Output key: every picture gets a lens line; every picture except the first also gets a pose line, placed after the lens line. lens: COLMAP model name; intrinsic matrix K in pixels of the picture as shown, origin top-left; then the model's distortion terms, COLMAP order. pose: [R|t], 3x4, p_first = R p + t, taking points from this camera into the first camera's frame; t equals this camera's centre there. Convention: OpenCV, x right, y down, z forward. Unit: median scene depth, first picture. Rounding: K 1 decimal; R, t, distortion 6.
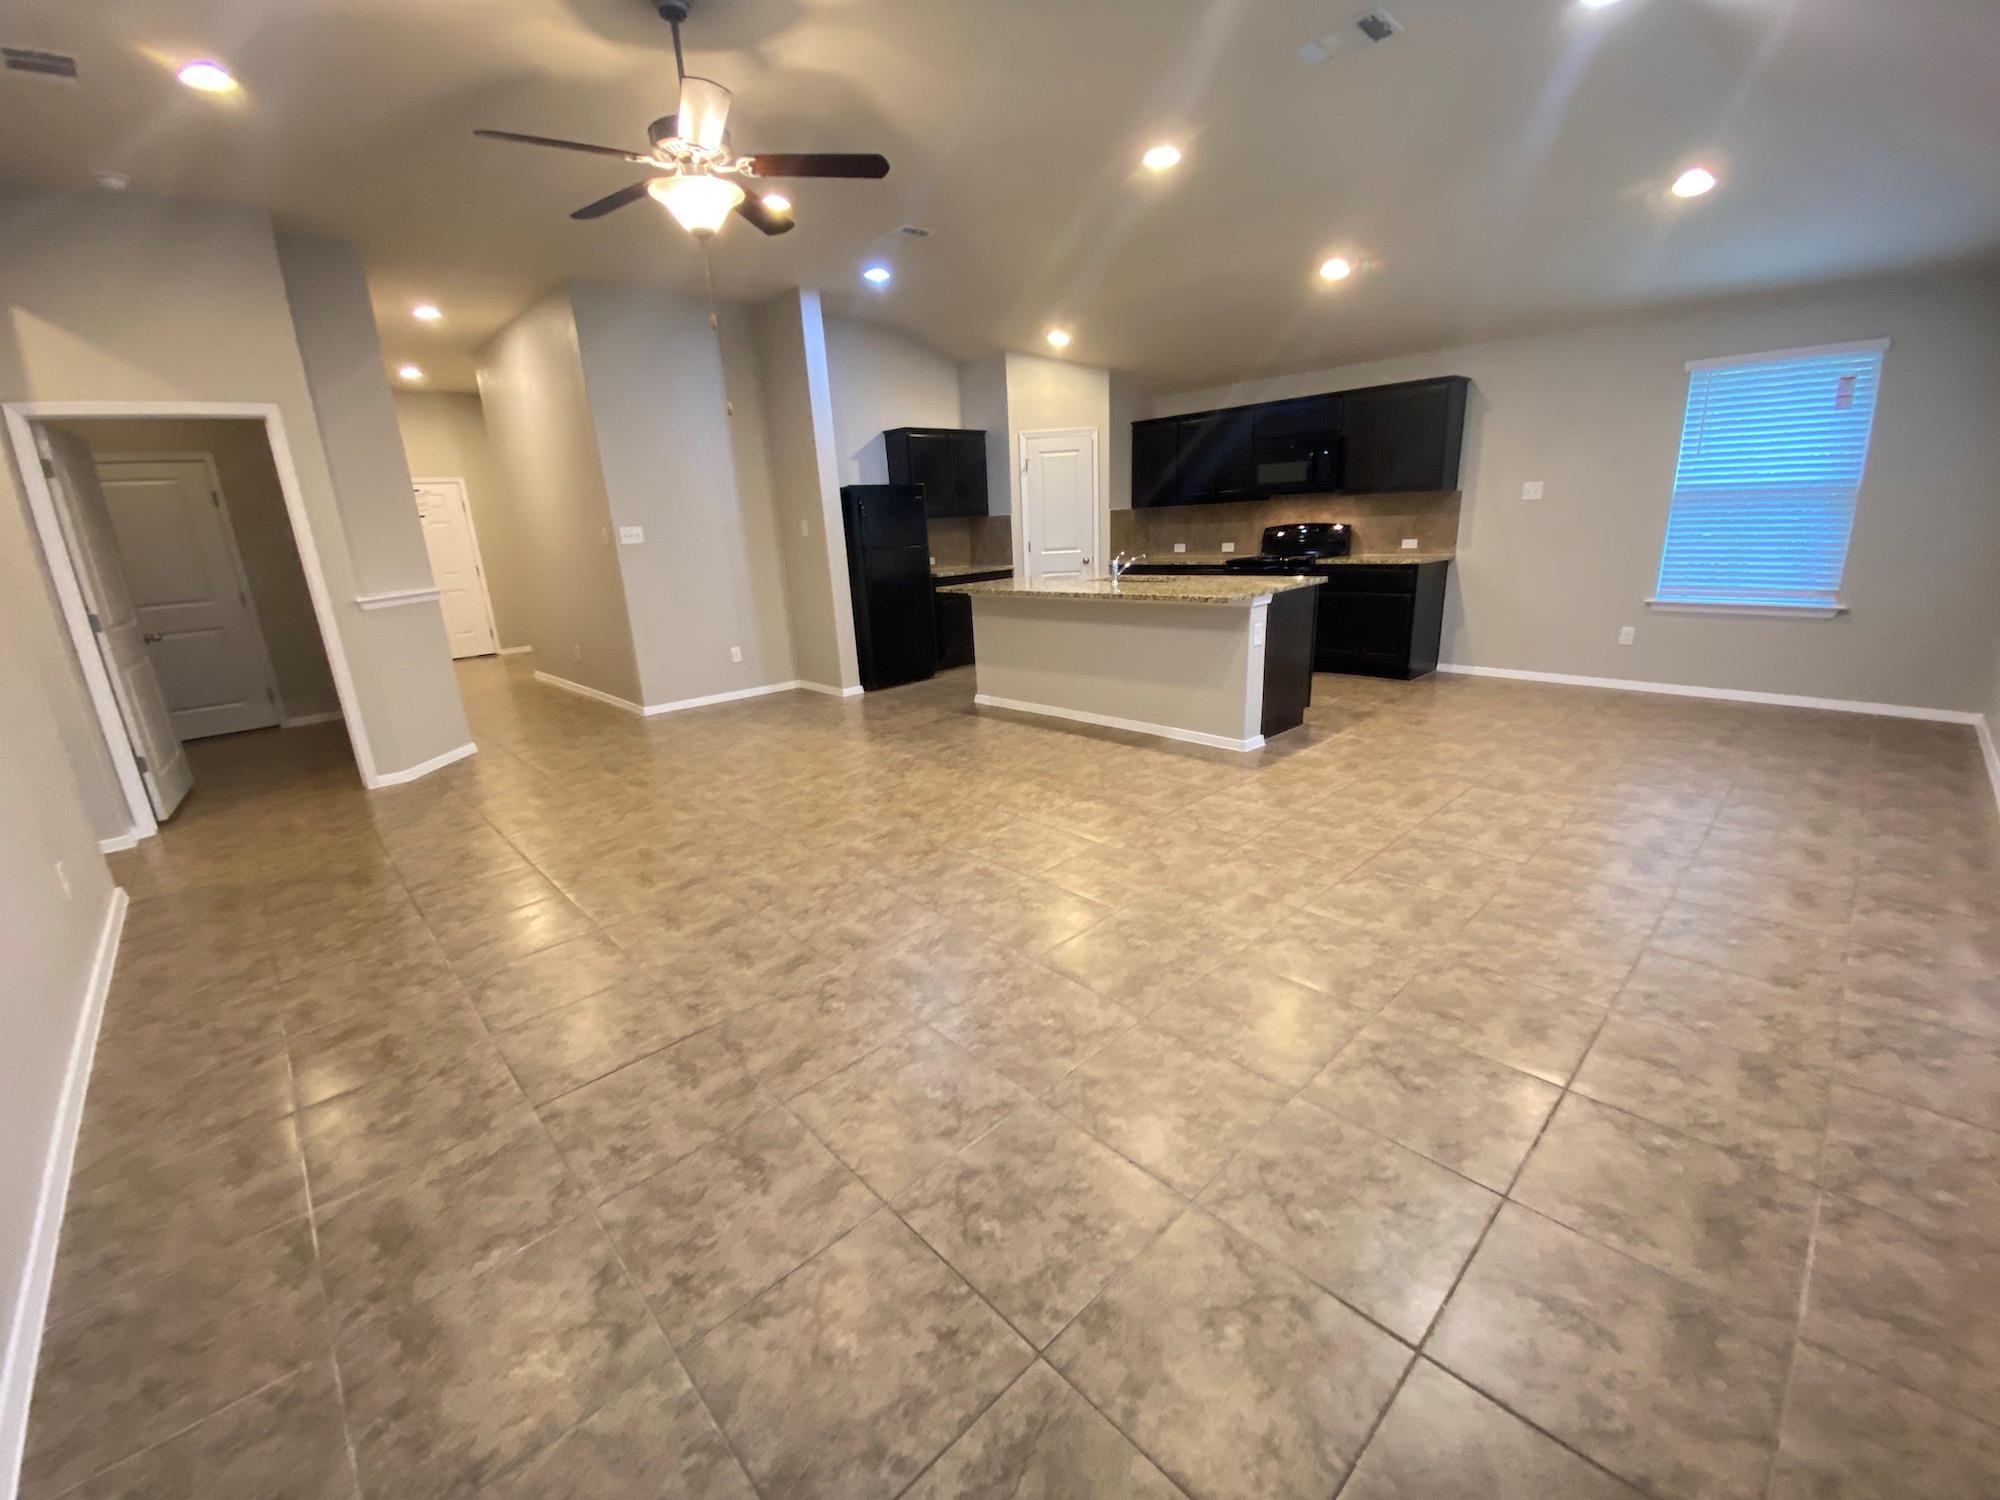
lens RADIAL K [[806.8, 0, 997.9], [0, 806.8, 757.9], [0, 0, 1]] dist [0.030561, -0.026618]
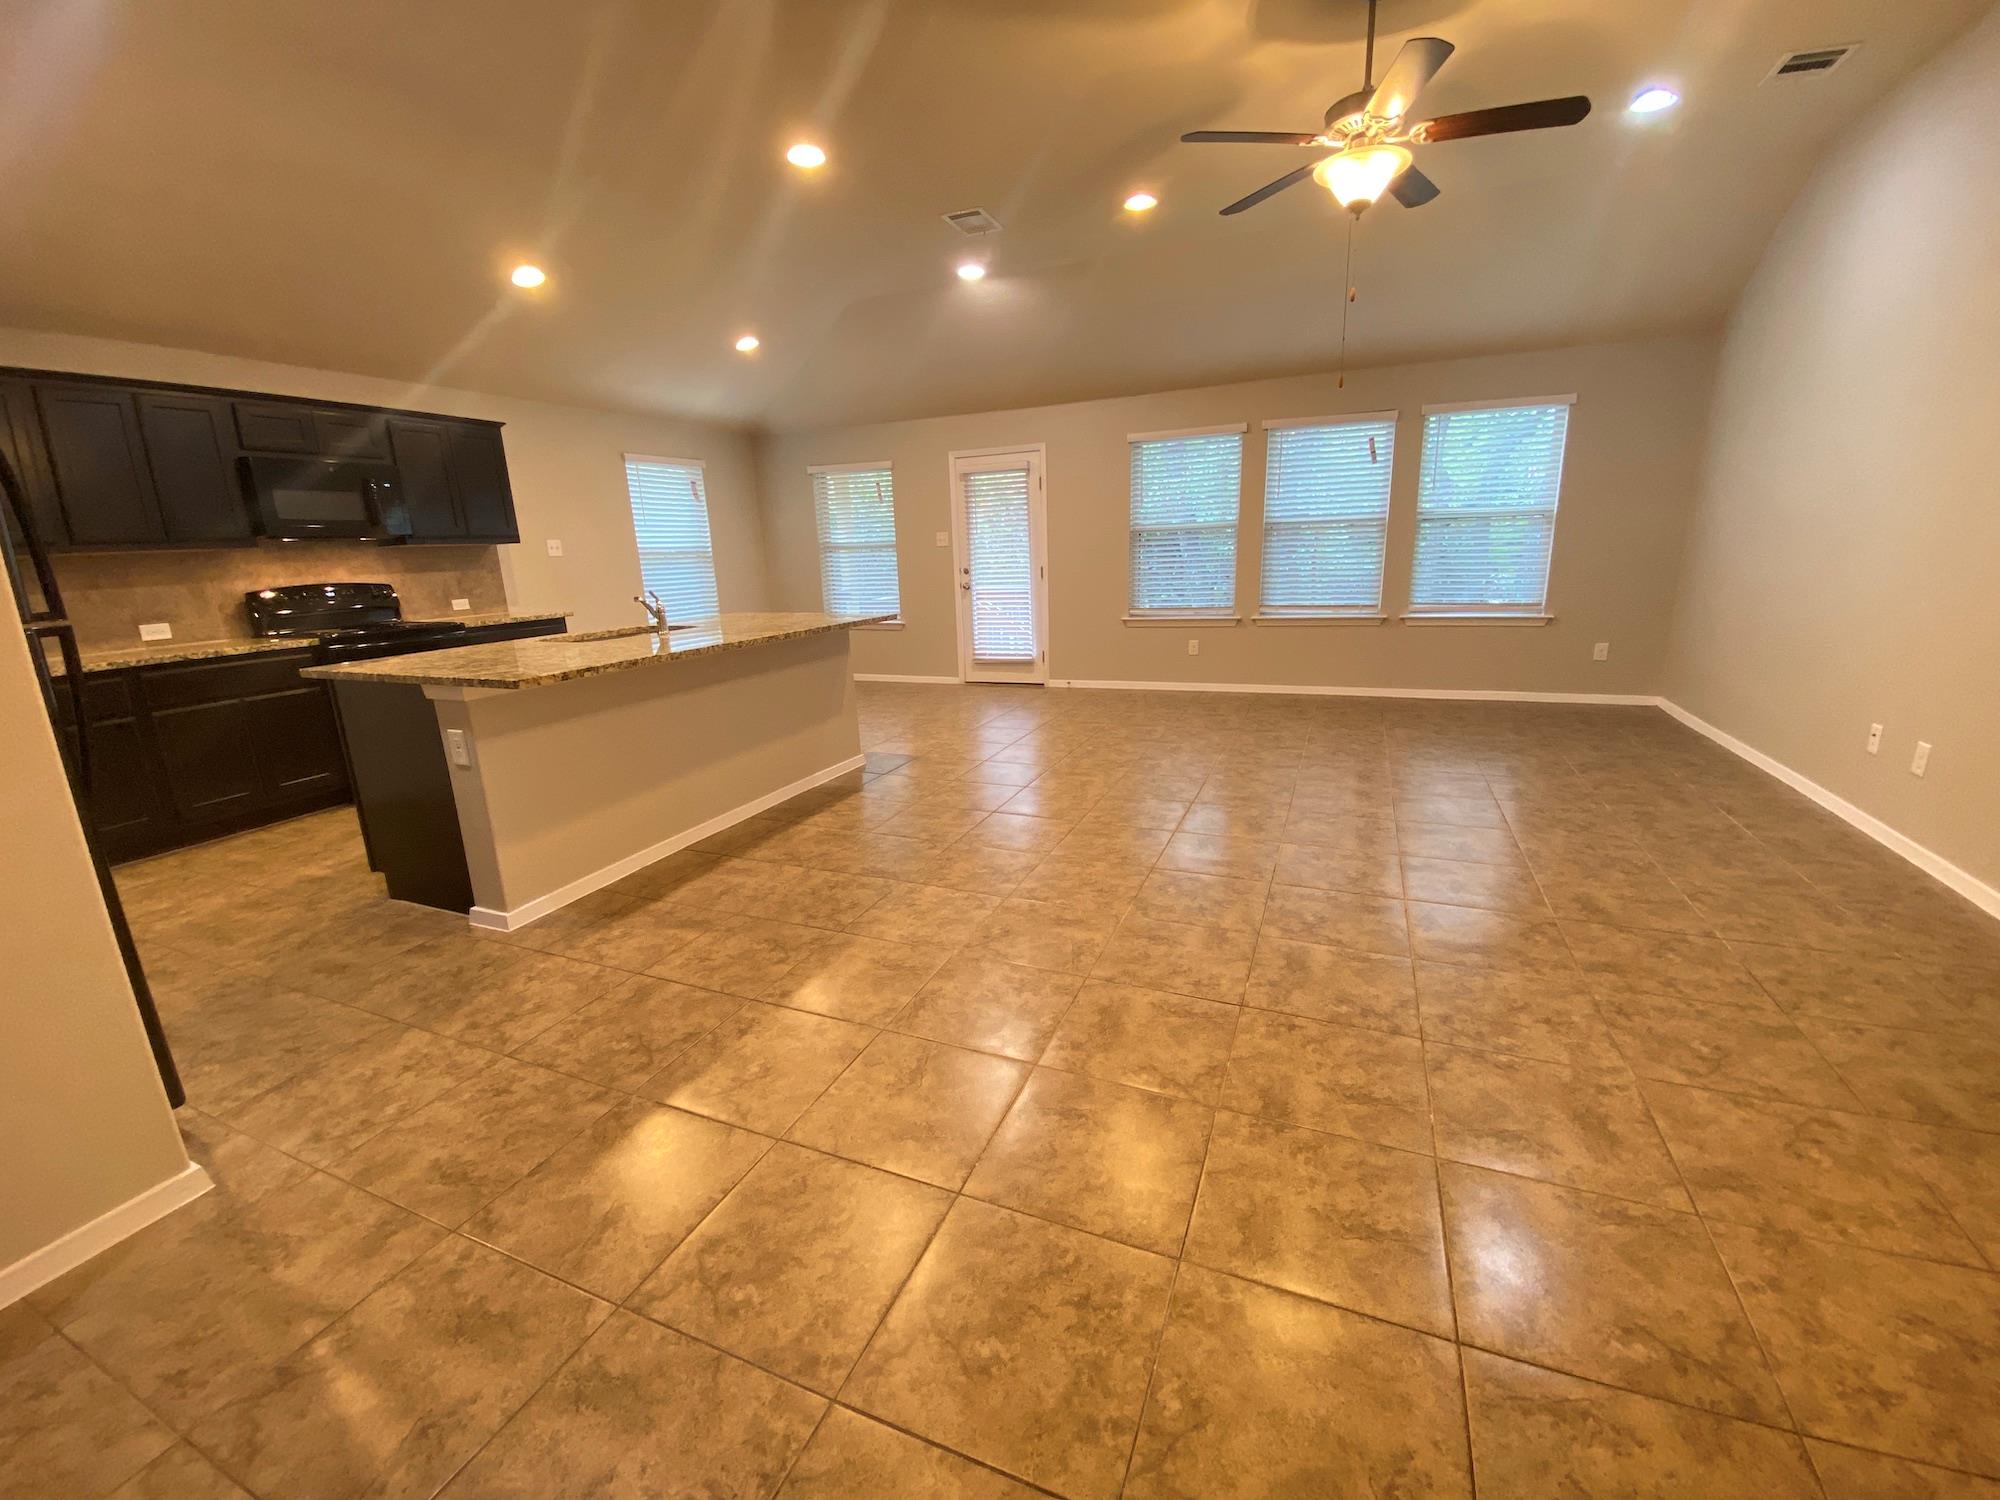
lens RADIAL K [[814.6, 0, 995.8], [0, 814.6, 748.9], [0, 0, 1]] dist [0.021378, -0.020907]
pose [[-0.398208, -0.161561, 0.902956, -0.547515], [0.311875, 0.901880, 0.298907, -0.219238], [-0.862650, 0.400637, -0.308749, 0.887890]]
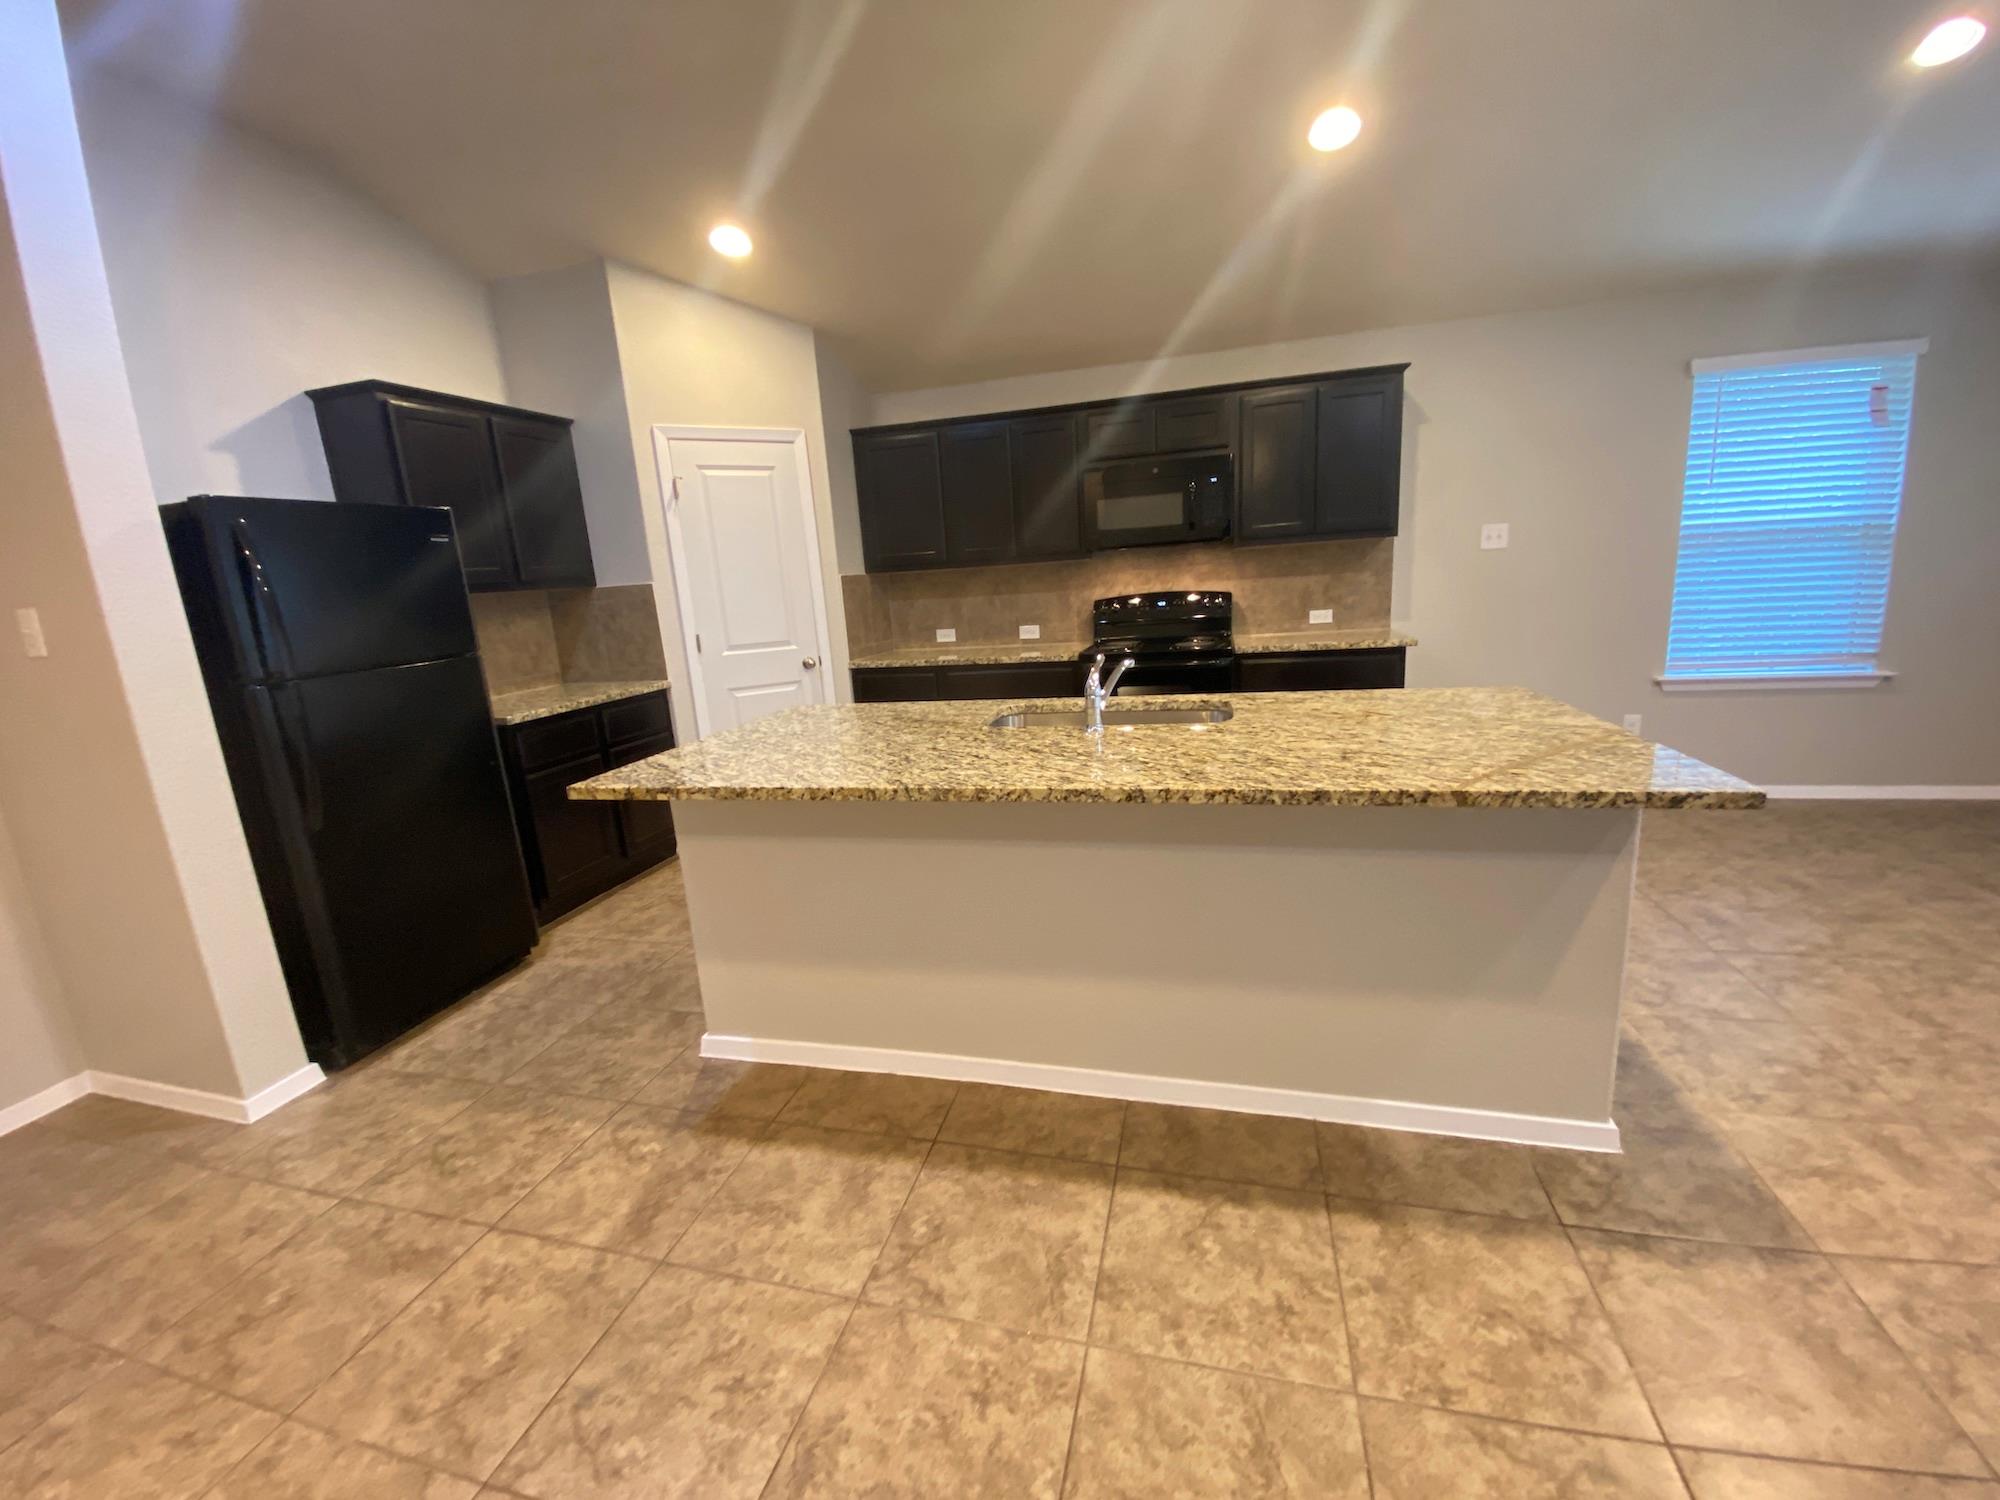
lens RADIAL K [[806.8, 0, 997.9], [0, 806.8, 757.9], [0, 0, 1]] dist [0.030561, -0.026618]
pose [[0.850546, -0.122893, 0.511341, -0.090299], [0.171795, 0.983899, -0.049292, -0.168644], [-0.497050, 0.129771, 0.857963, 0.599326]]
